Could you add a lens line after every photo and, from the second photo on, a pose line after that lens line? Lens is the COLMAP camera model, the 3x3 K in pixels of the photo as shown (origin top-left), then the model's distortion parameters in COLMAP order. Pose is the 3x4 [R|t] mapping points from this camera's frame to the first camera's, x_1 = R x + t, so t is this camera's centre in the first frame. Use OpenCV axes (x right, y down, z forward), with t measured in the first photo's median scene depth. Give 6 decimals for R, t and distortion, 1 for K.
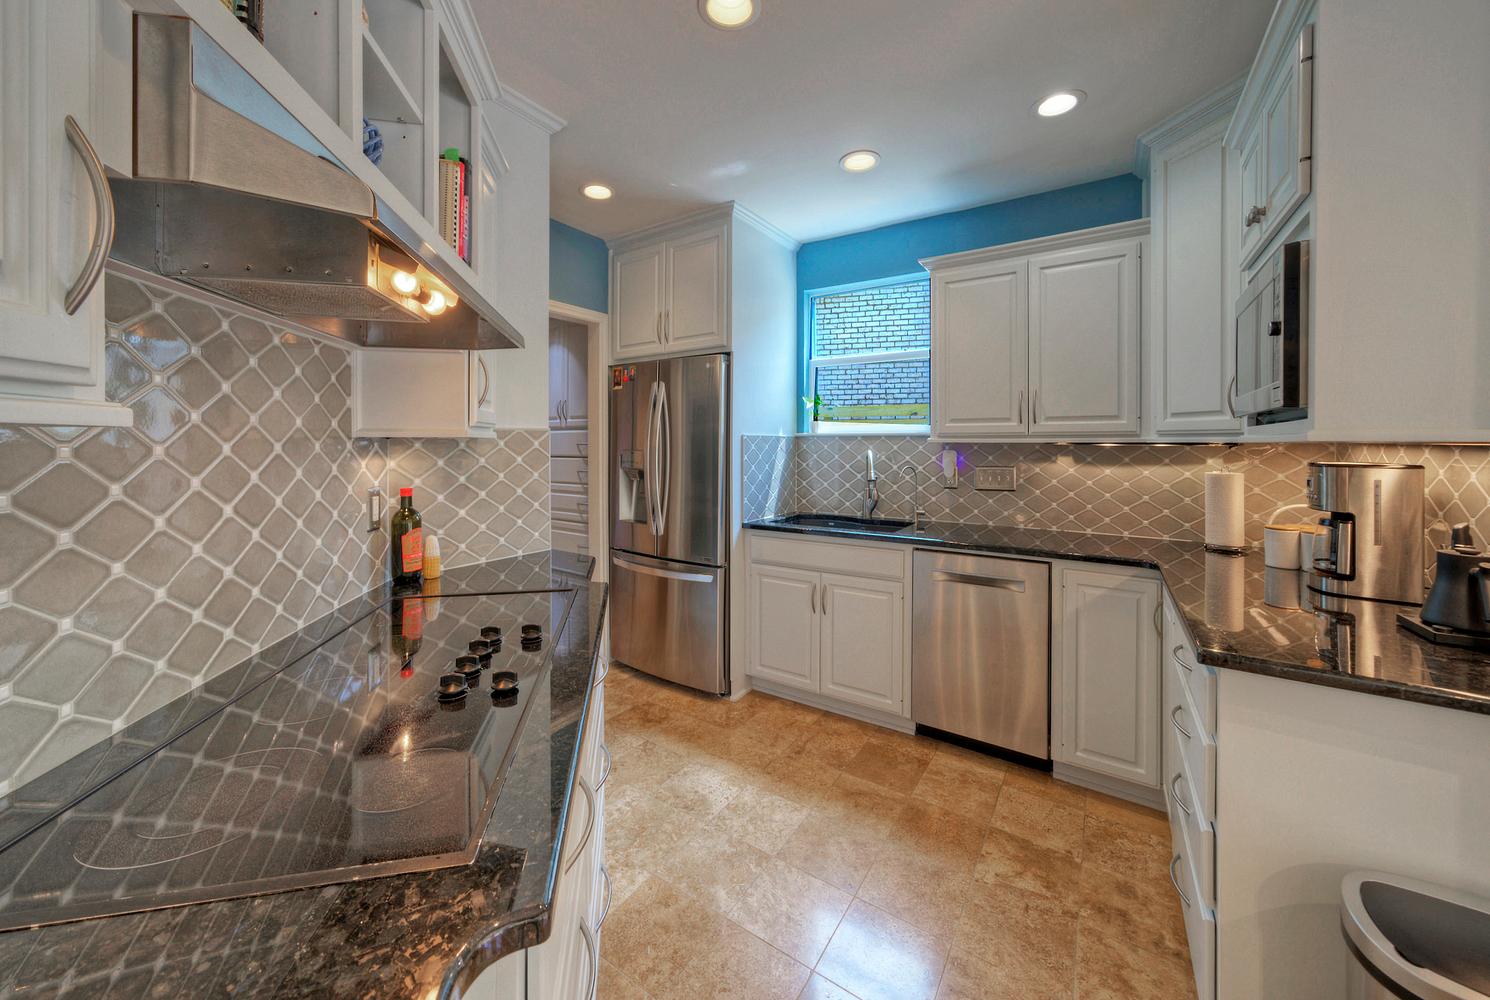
lens RADIAL K [[552.2, 0, 742.9], [0, 552.2, 447.8], [0, 0, 1]] dist [0.000318, 0.000043]
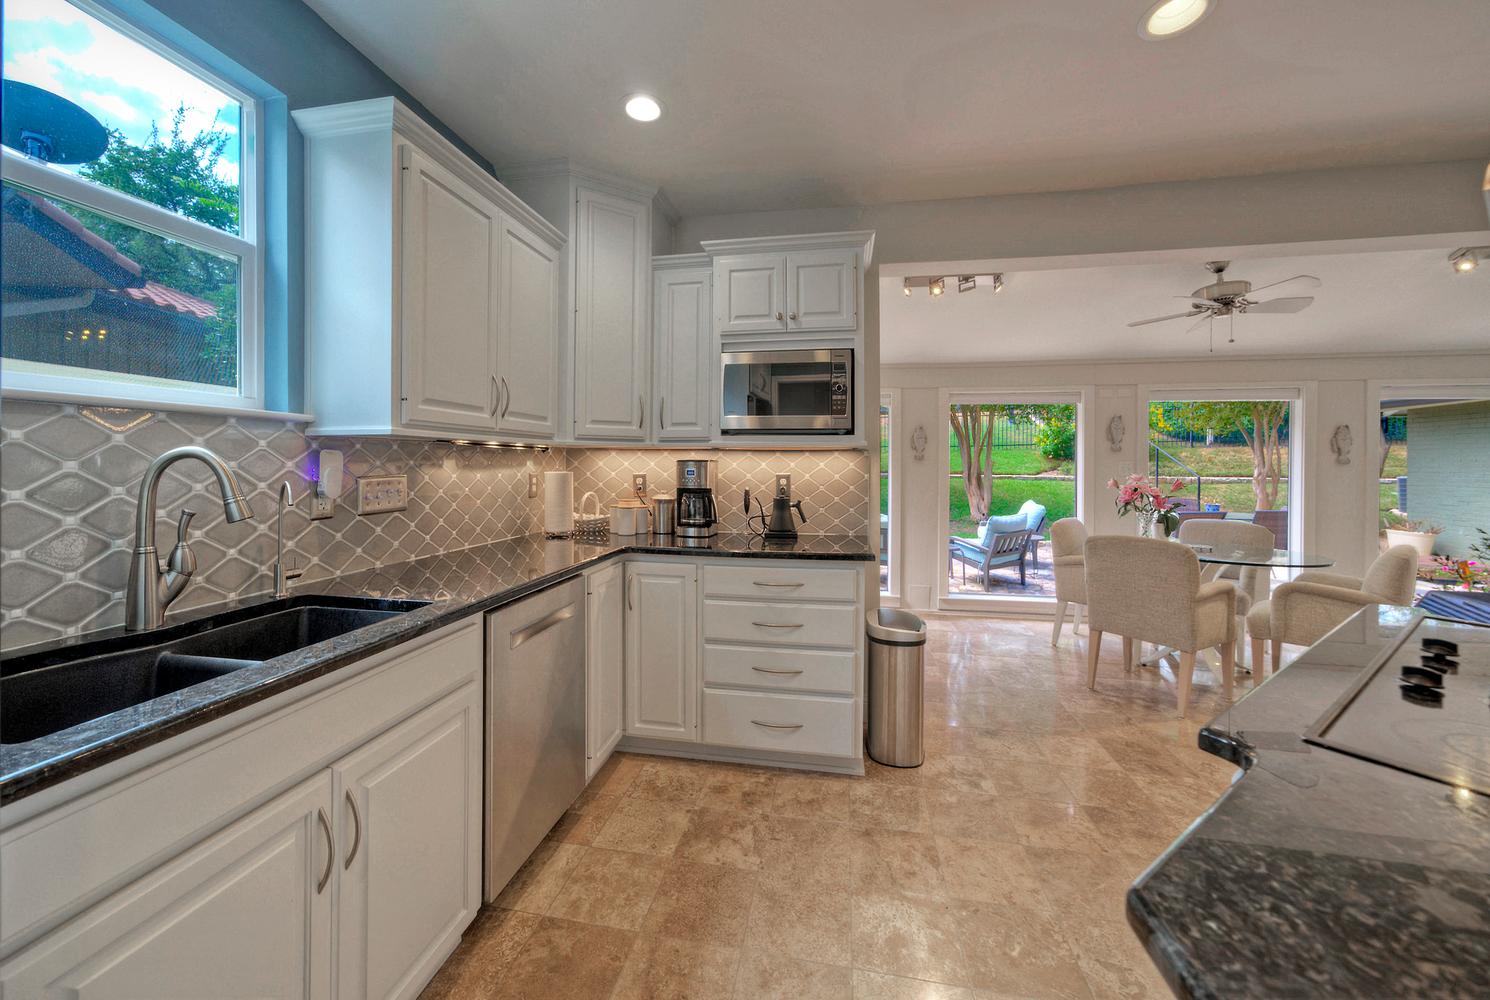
lens RADIAL K [[552.2, 0, 742.9], [0, 552.2, 447.8], [0, 0, 1]] dist [0.000318, 0.000043]
pose [[-0.394502, -0.008132, 0.918859, -0.496066], [-0.014667, 0.999889, 0.002552, -0.014130], [-0.918778, -0.012471, -0.394577, 1.392819]]
